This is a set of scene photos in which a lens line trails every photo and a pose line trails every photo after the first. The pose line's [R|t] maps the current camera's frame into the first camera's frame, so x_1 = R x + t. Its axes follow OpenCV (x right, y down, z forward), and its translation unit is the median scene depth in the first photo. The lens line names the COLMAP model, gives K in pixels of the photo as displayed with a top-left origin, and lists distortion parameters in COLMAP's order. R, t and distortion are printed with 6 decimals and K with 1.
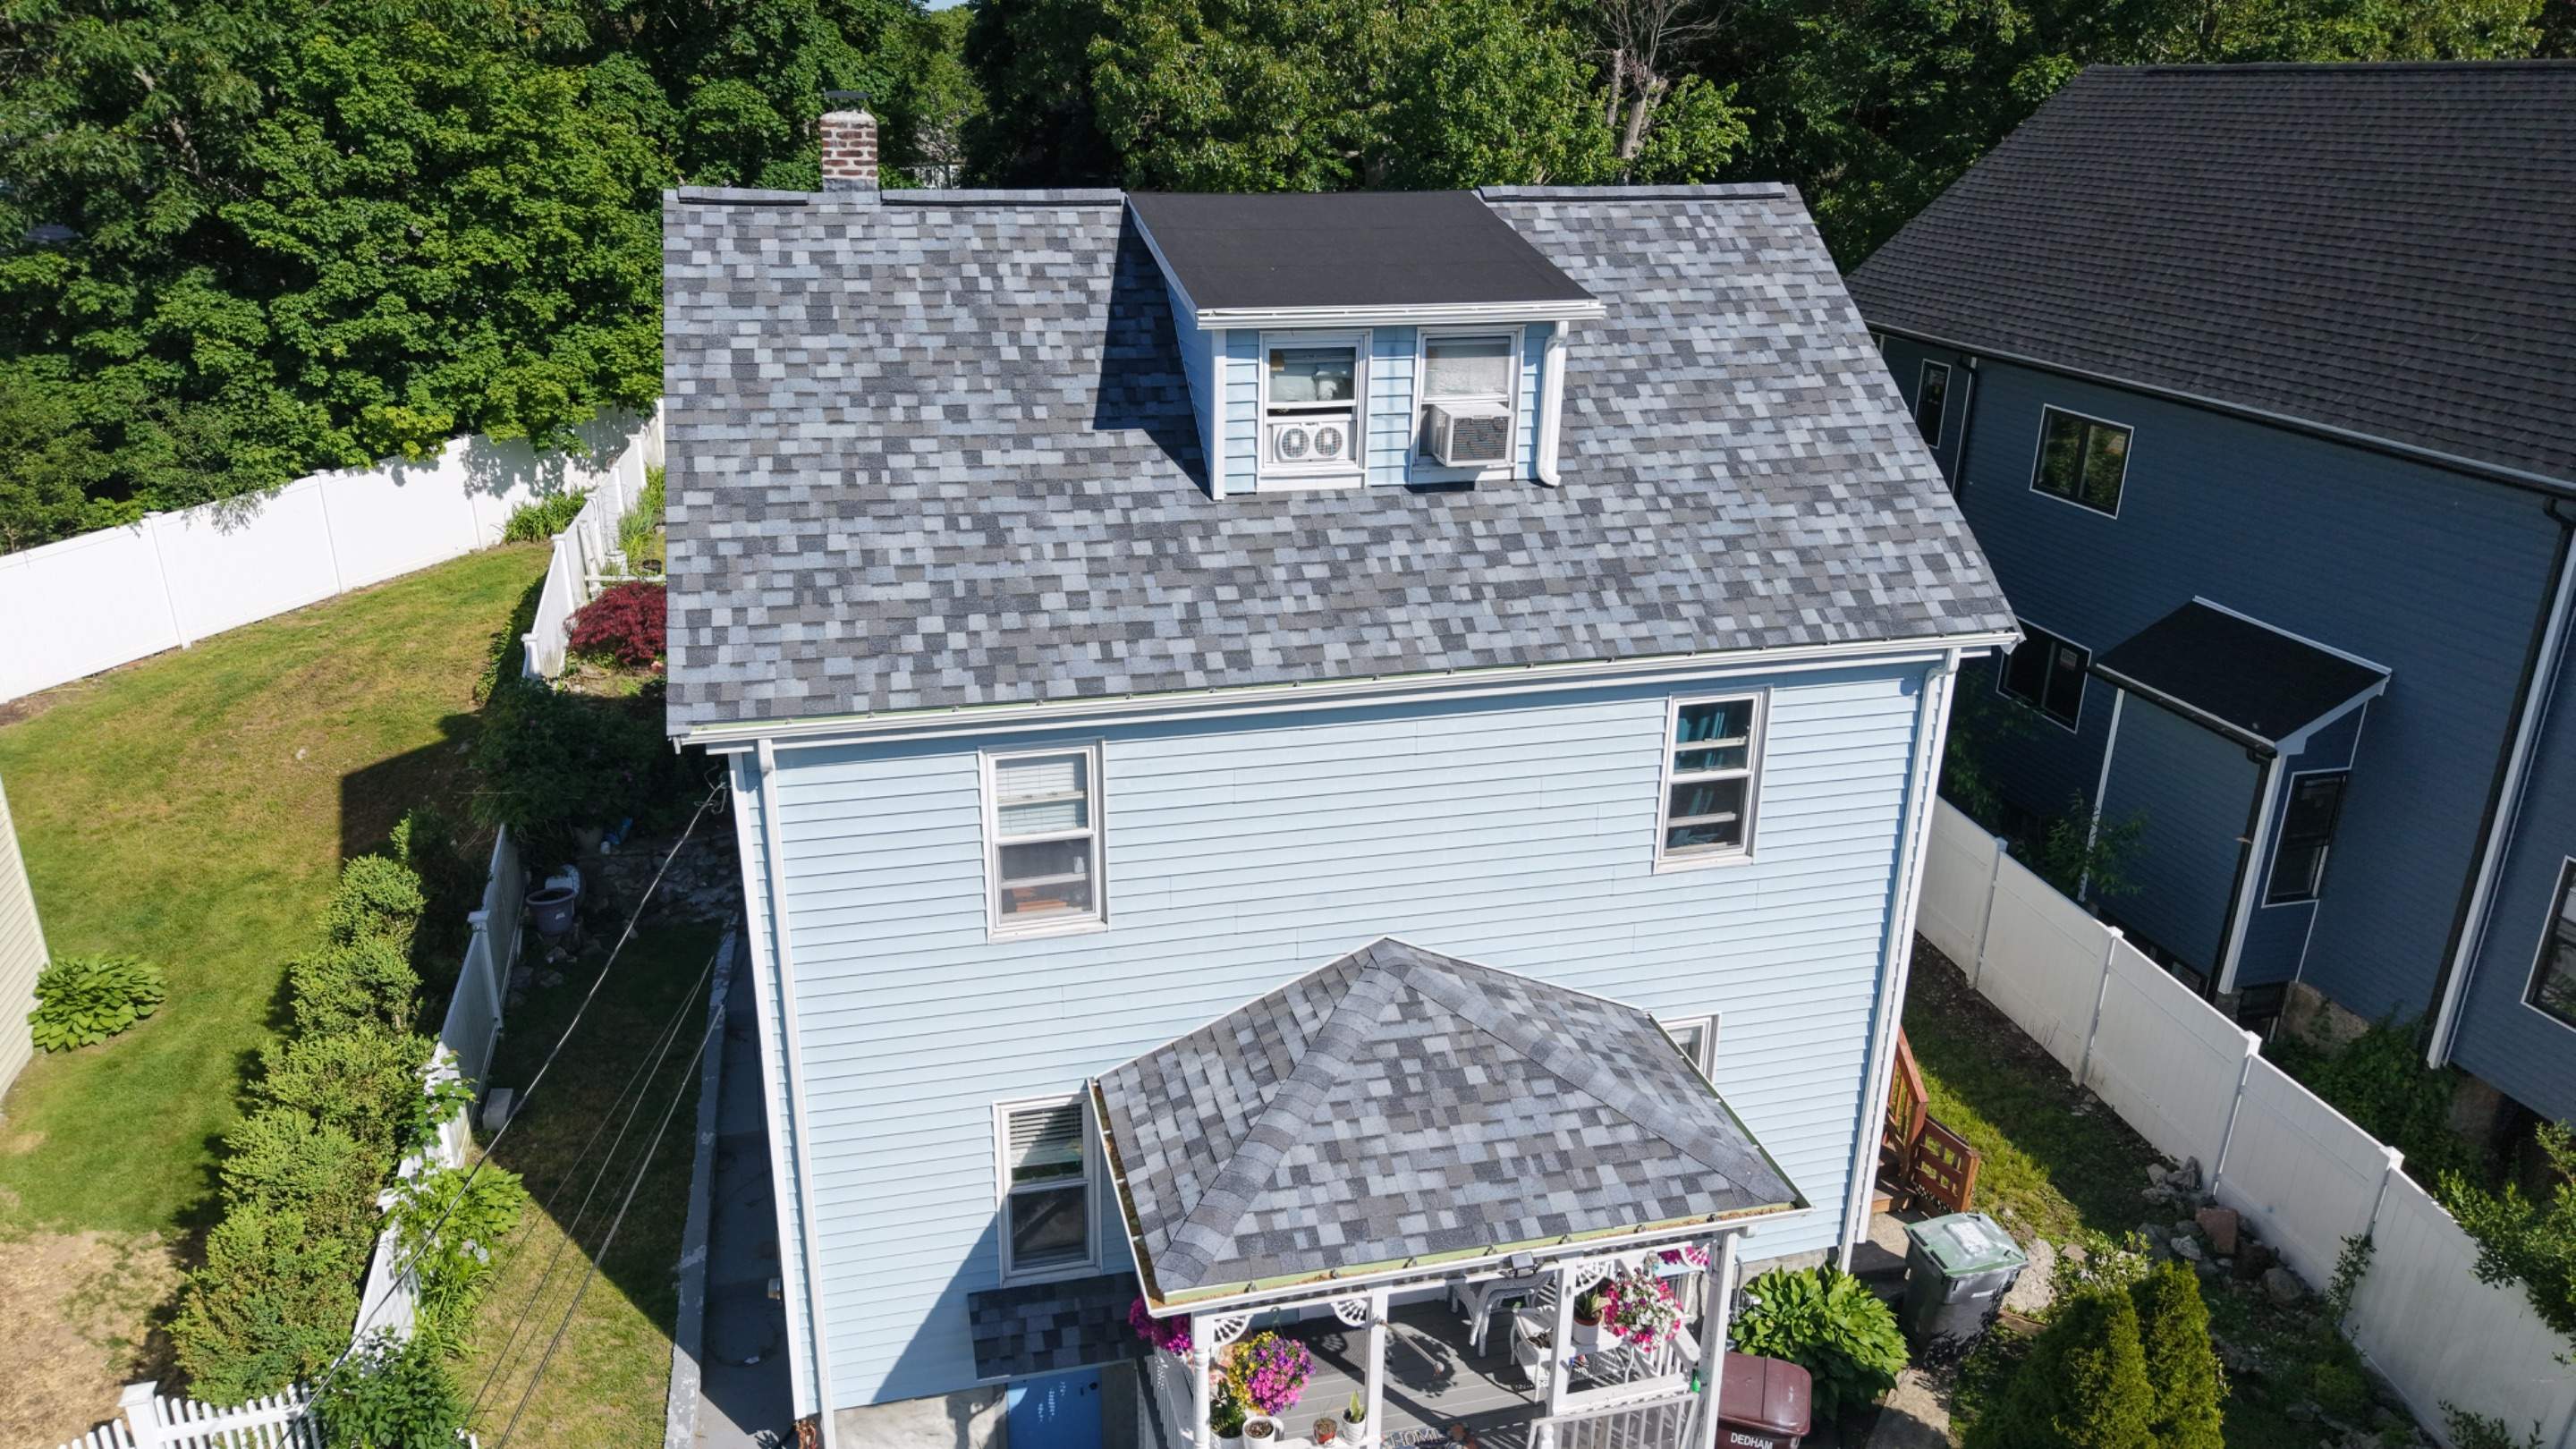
lens RADIAL K [[1718.9, 0, 1286.6], [0, 1718.9, 728.1], [0, 0, 1]] dist [0.035473, -0.032651]
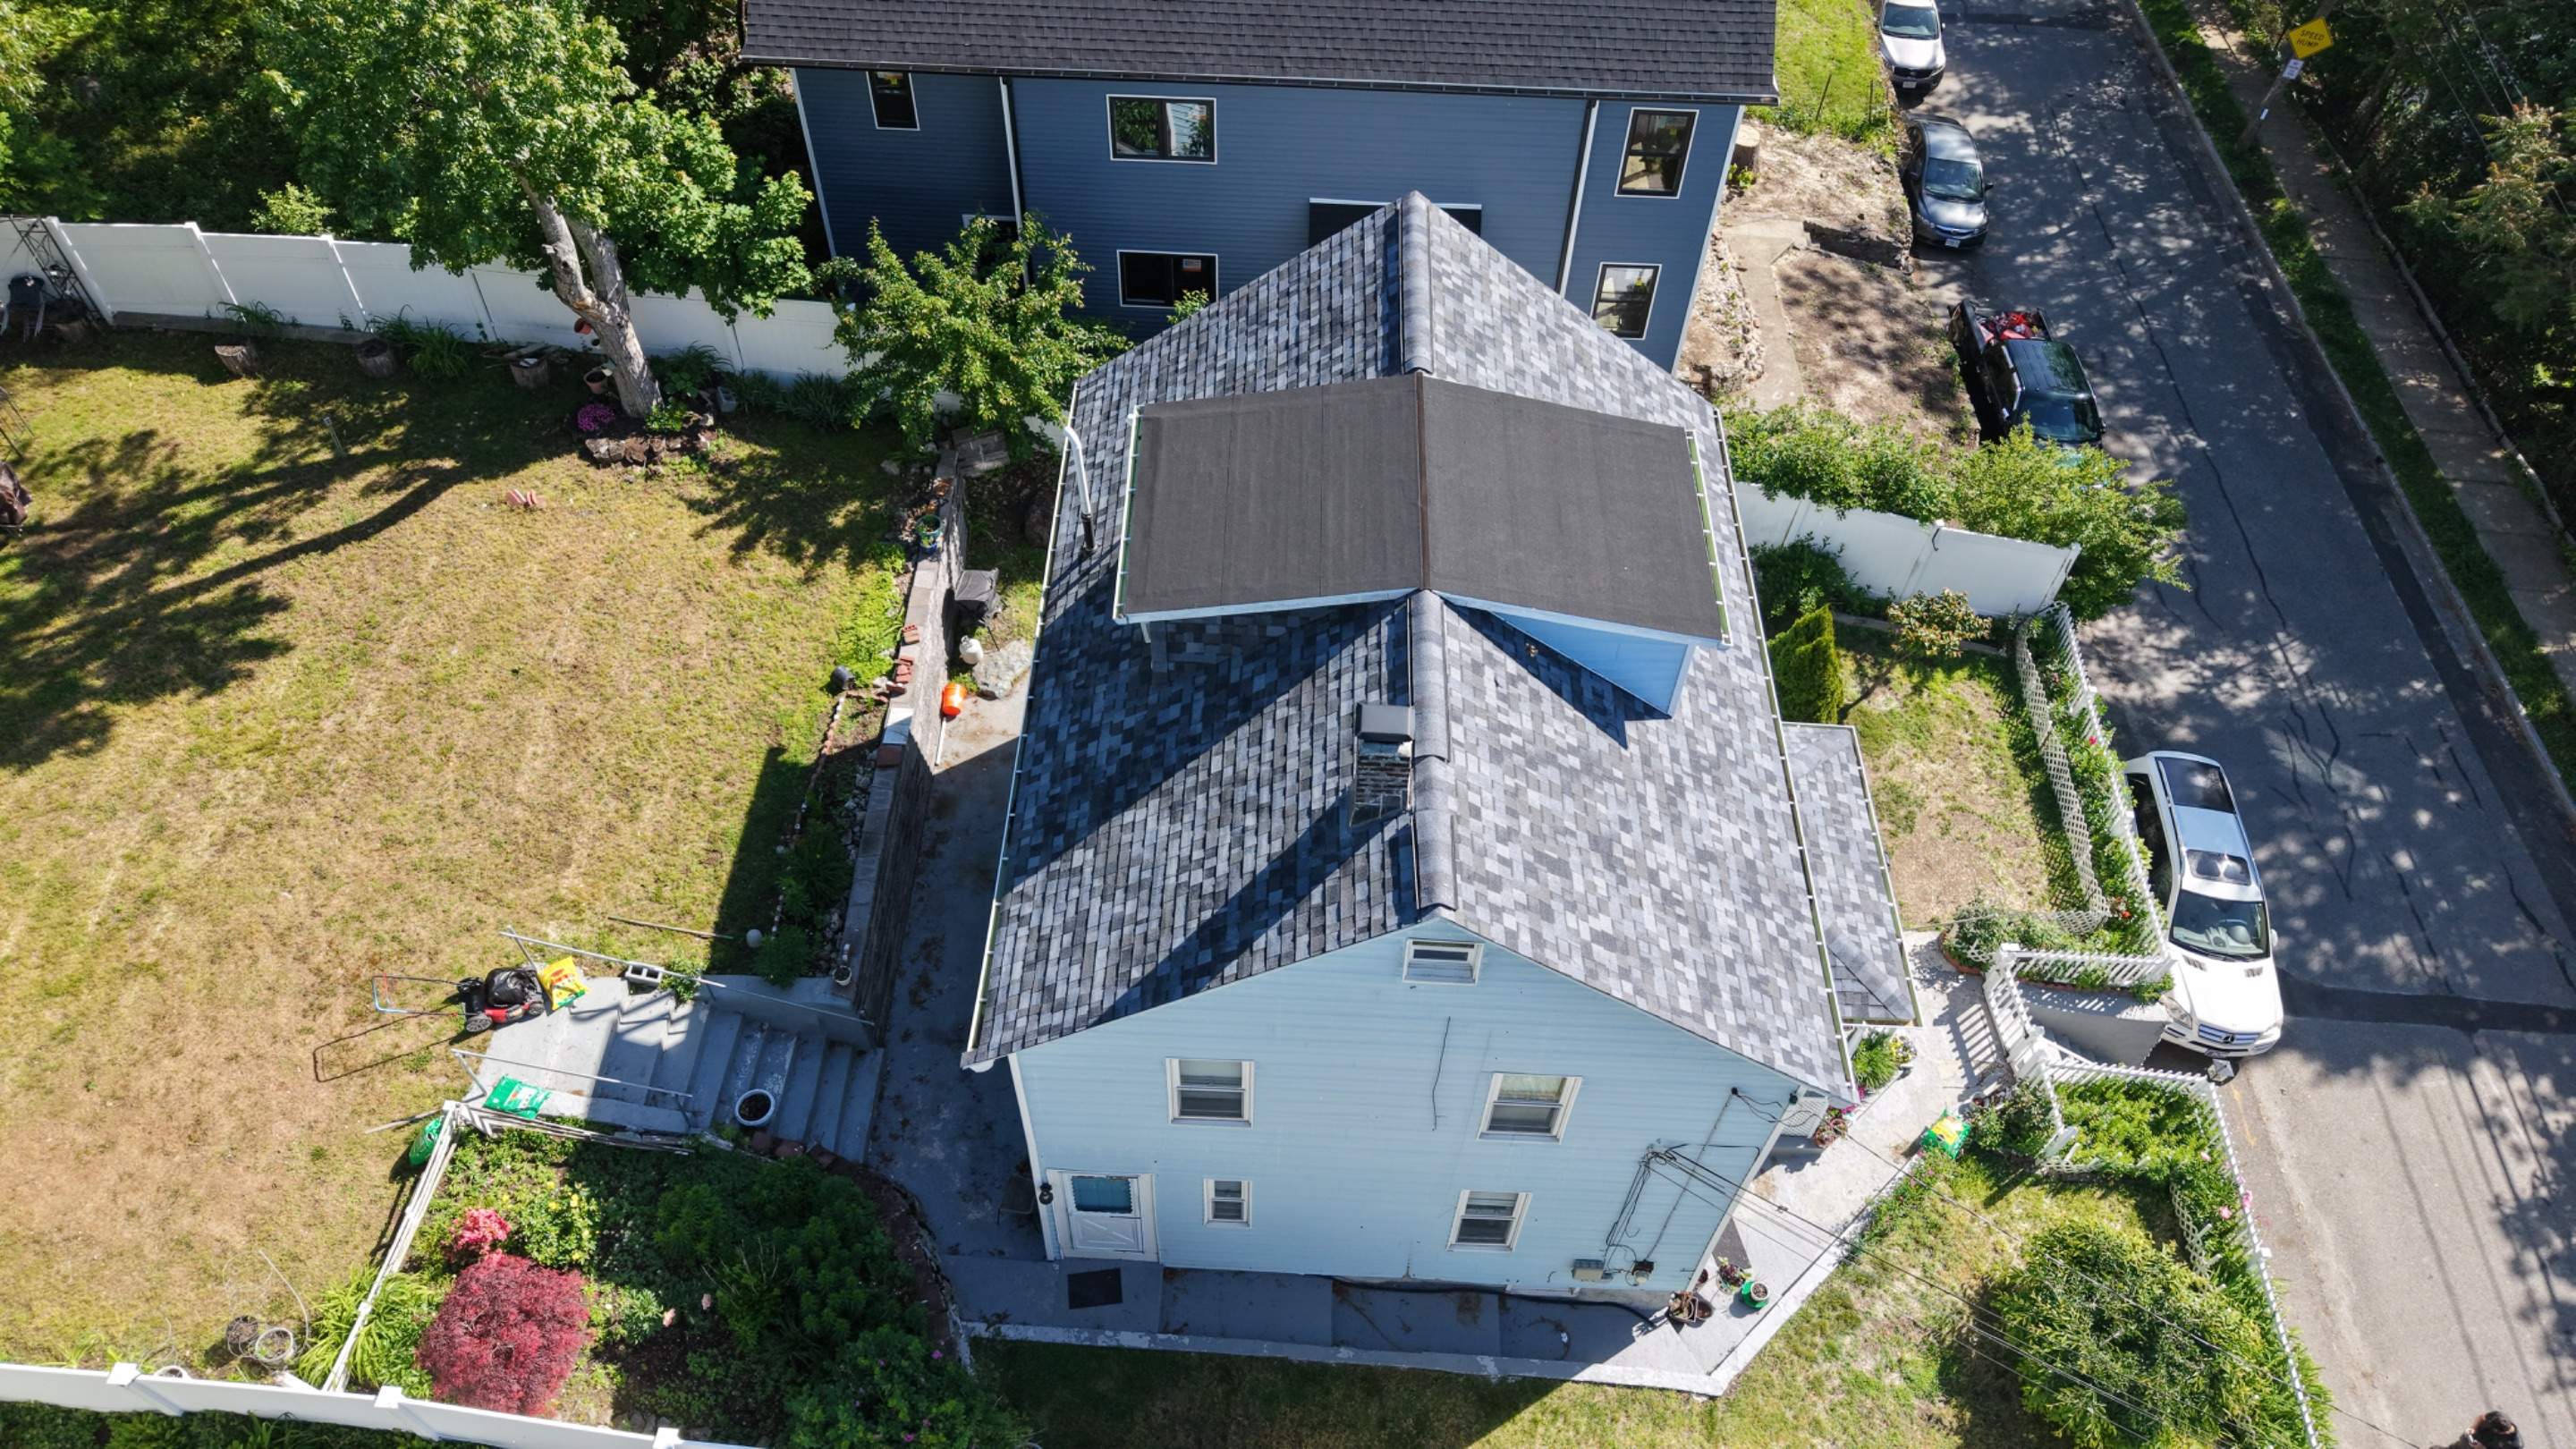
lens RADIAL K [[1731.7, 0, 1280.1], [0, 1731.7, 729.4], [0, 0, 1]] dist [0.026567, -0.020194]
pose [[0.279269, -0.759913, 0.586977, -0.927399], [0.320261, 0.650010, 0.689144, -1.151724], [-0.905230, -0.004470, 0.424898, 0.656139]]
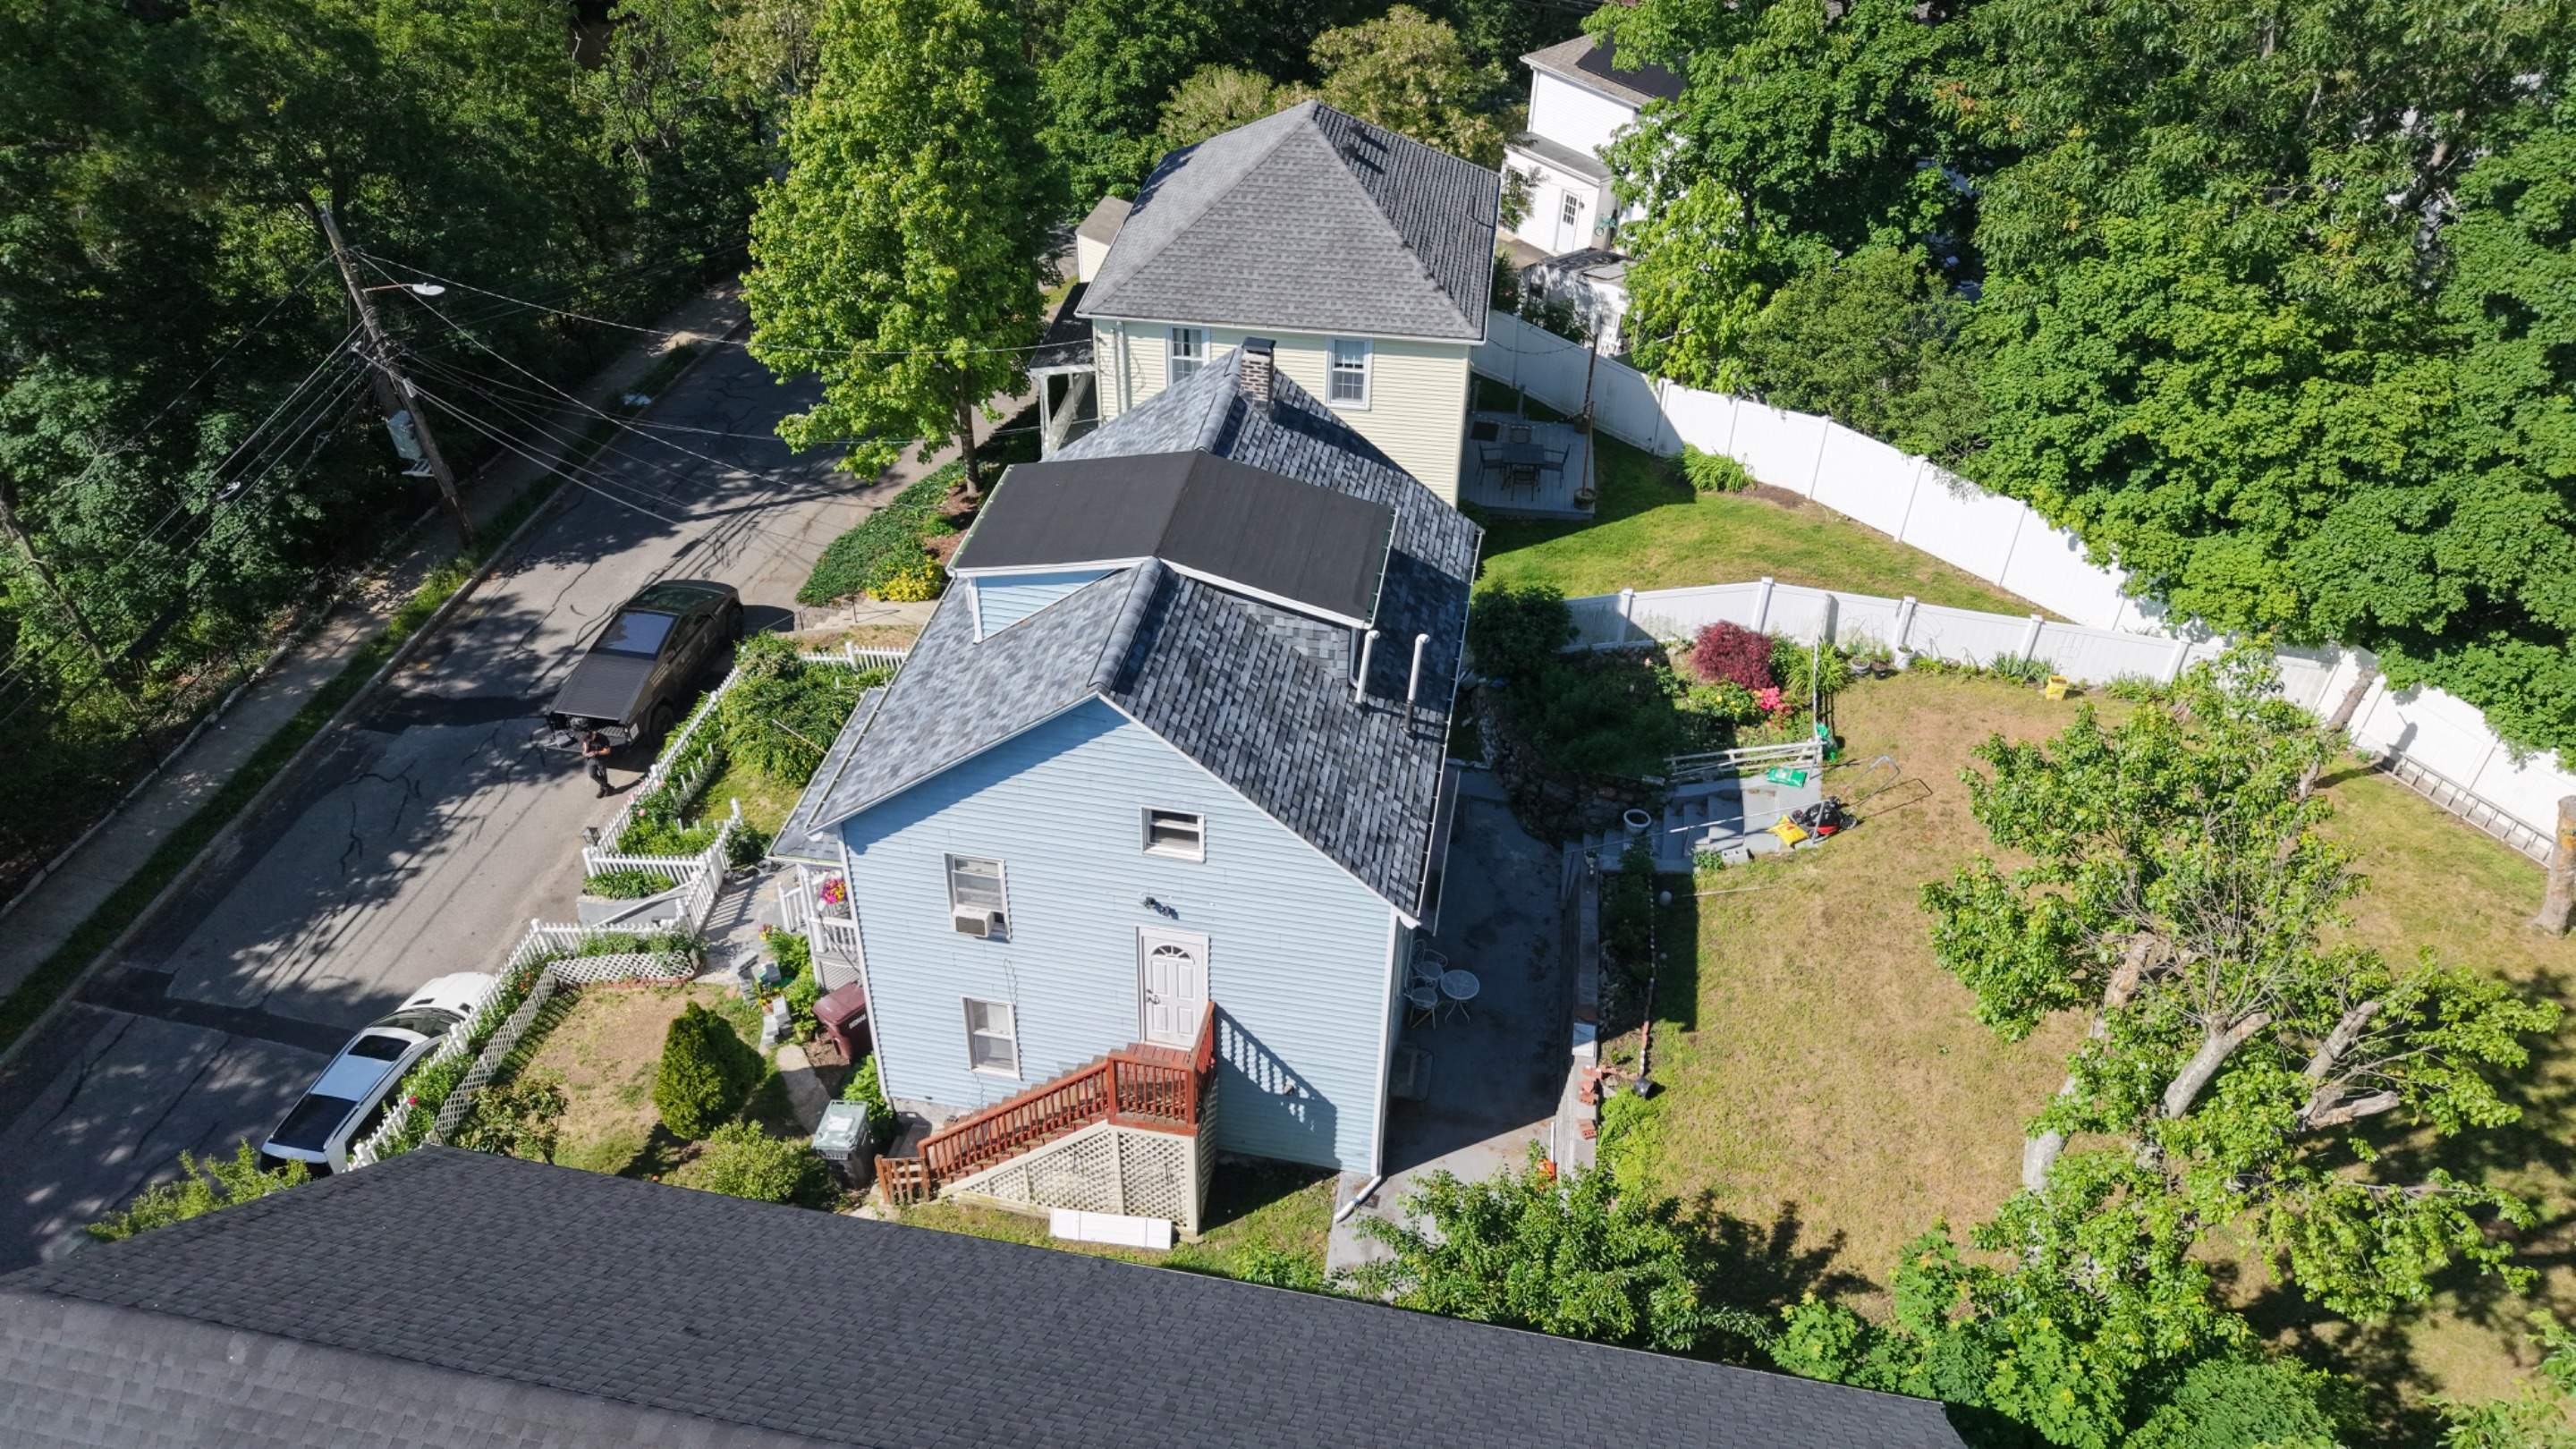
lens RADIAL K [[1731.7, 0, 1280.1], [0, 1731.7, 729.4], [0, 0, 1]] dist [0.026567, -0.020194]
pose [[-0.412745, 0.539735, -0.733708, 1.453350], [-0.347200, 0.651477, 0.674559, -1.469153], [0.842077, 0.533165, -0.081498, 1.483839]]
